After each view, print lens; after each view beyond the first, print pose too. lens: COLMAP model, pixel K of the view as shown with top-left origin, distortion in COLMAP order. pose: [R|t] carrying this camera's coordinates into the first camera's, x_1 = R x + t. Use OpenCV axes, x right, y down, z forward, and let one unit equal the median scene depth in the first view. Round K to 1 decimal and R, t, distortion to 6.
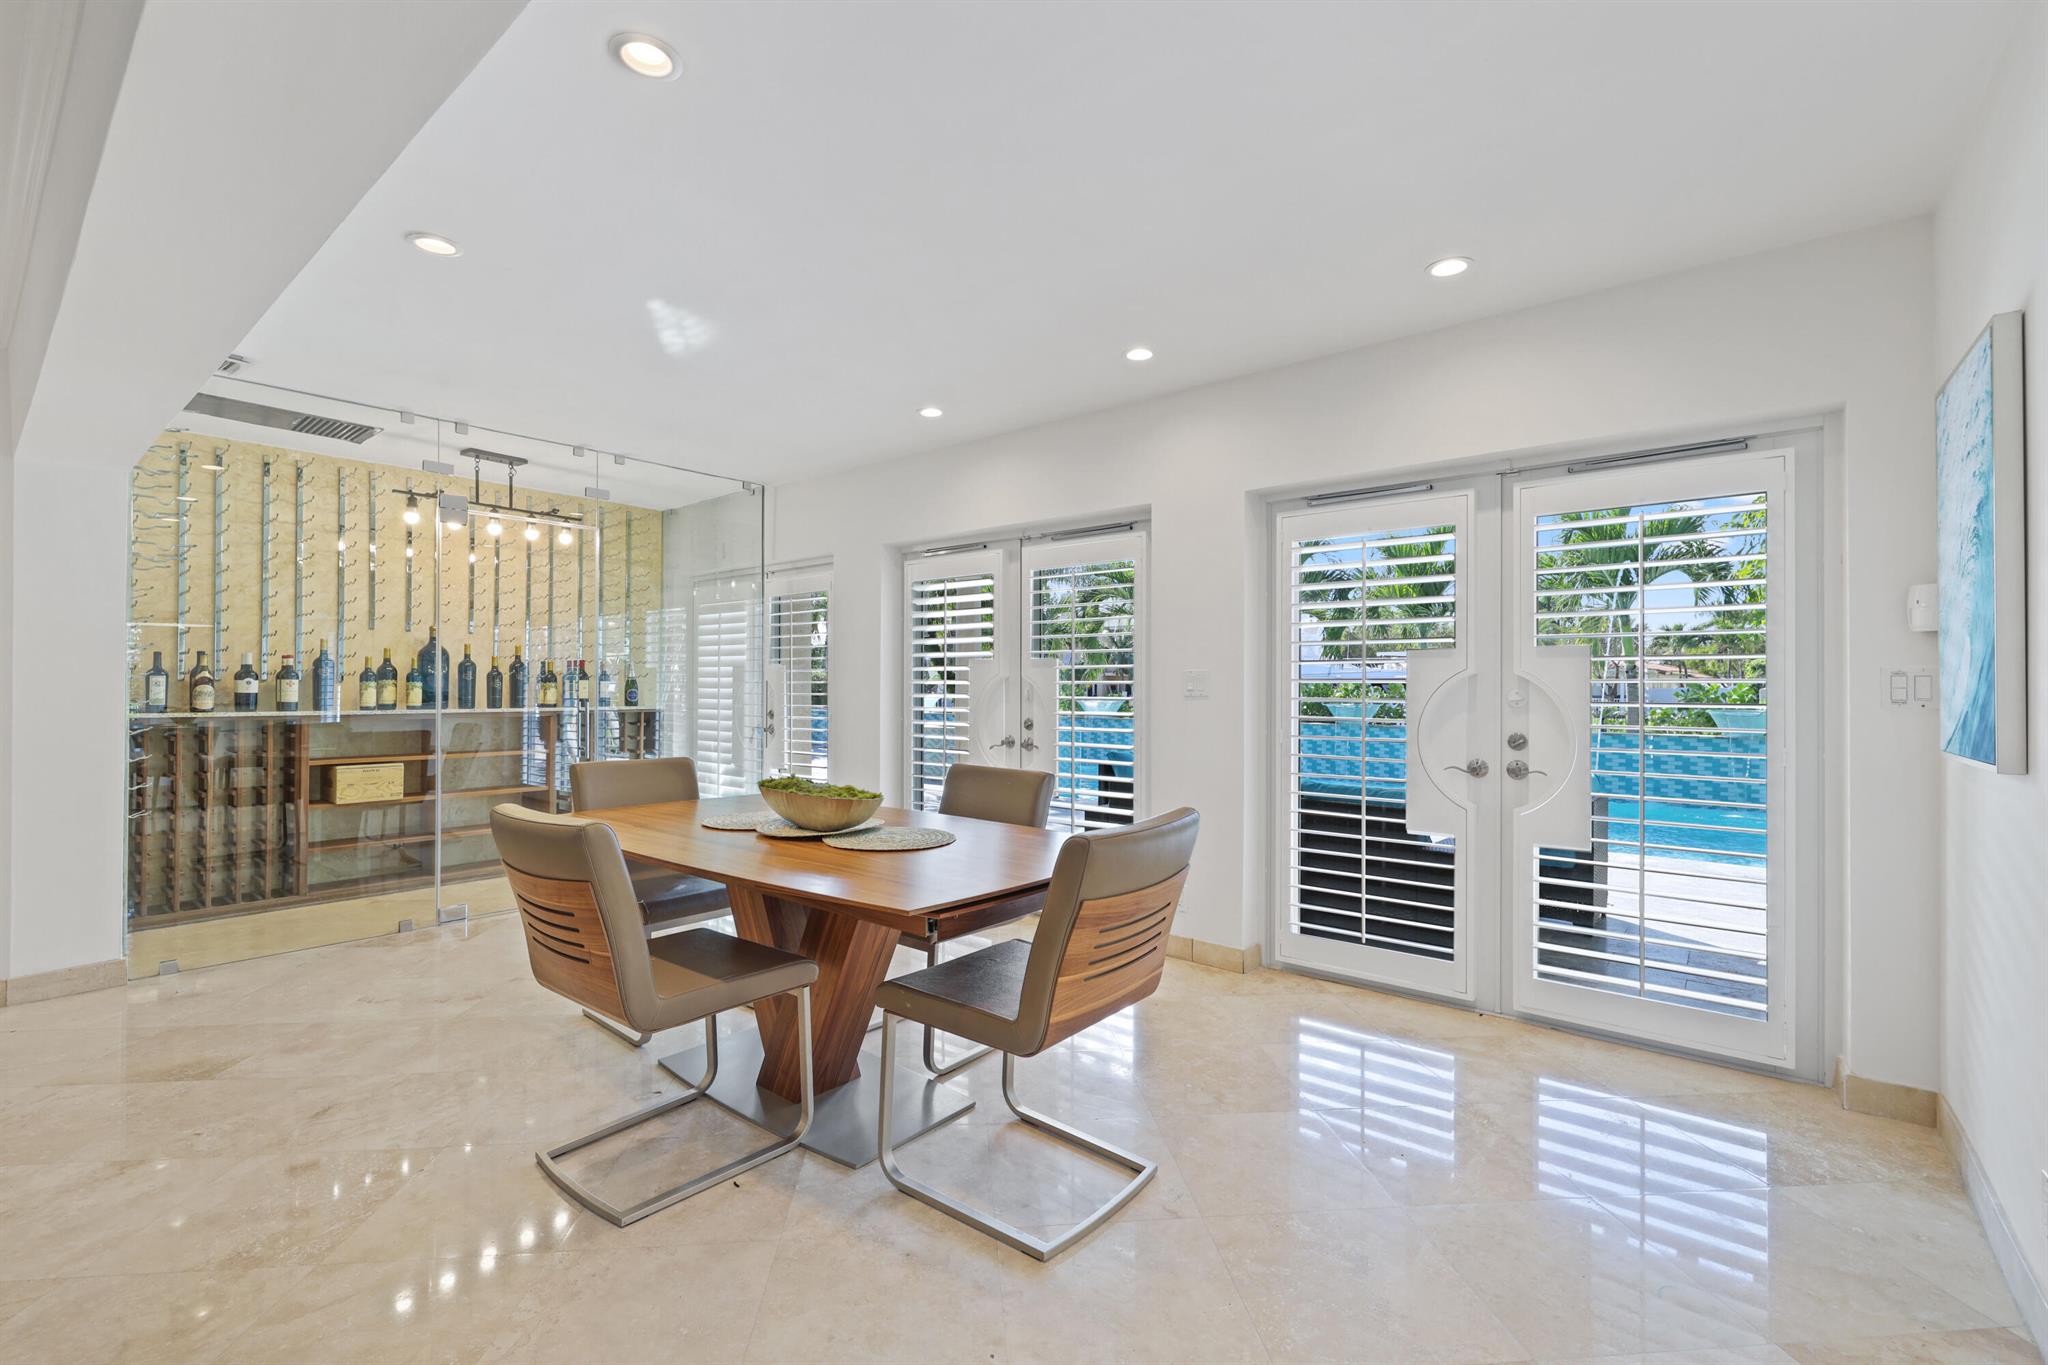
lens RADIAL K [[884.8, 0, 1022.0], [0, 884.8, 682.2], [0, 0, 1]] dist [0.001975, 0.000264]
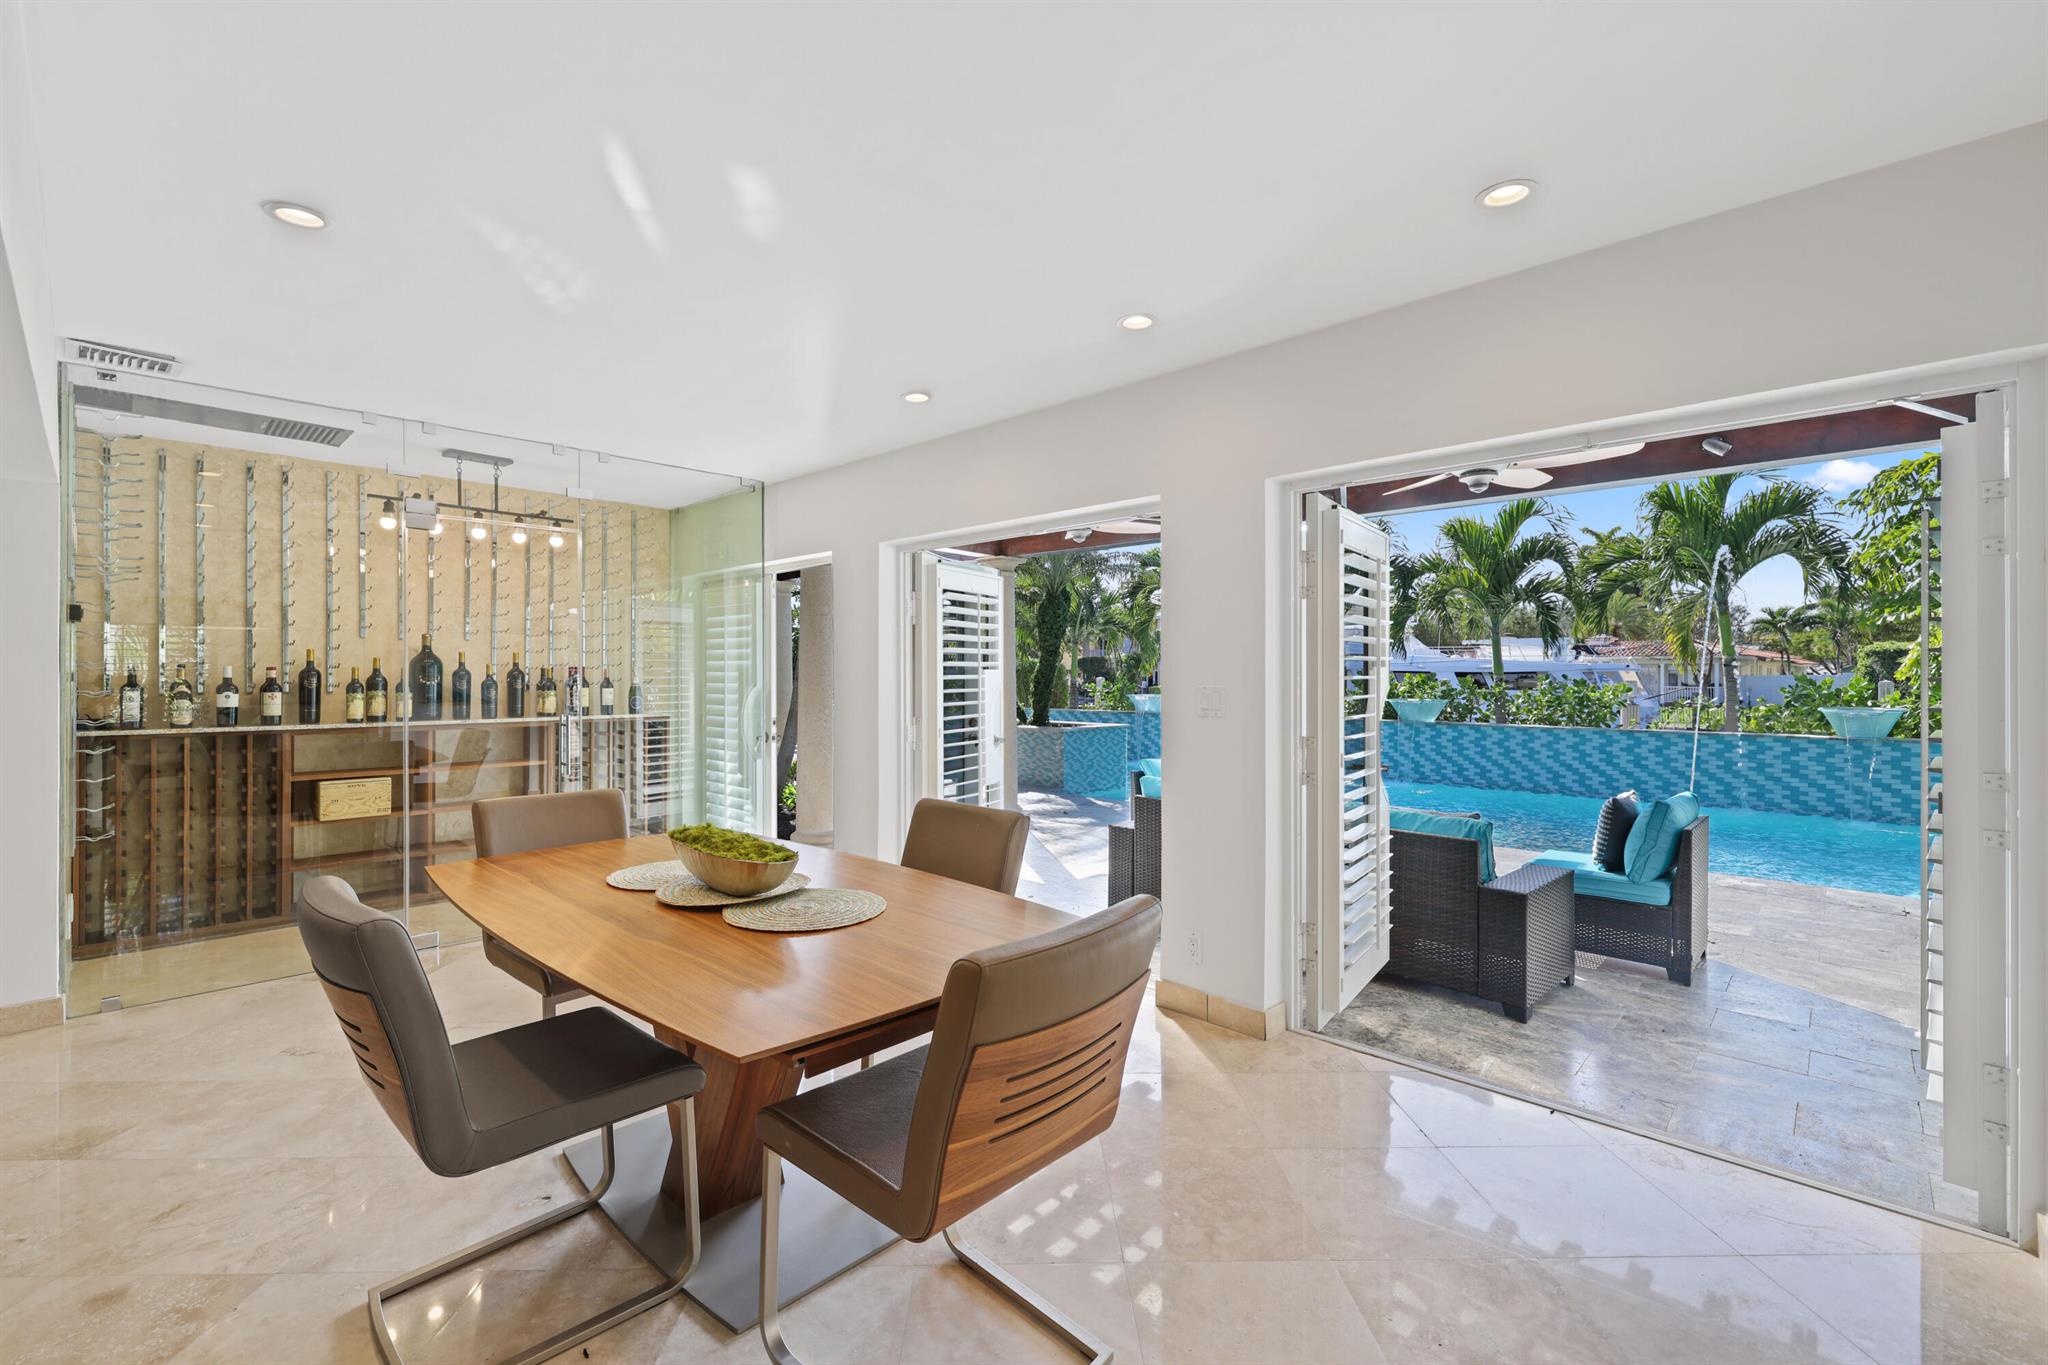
lens RADIAL K [[884.8, 0, 1018.7], [0, 884.8, 673.8], [0, 0, 1]] dist [0.001975, 0.000264]
pose [[0.997377, -0.003103, -0.072315, 0.097304], [0.003288, 0.999992, 0.002443, -0.039816], [0.072306, -0.002674, 0.997379, 0.165109]]
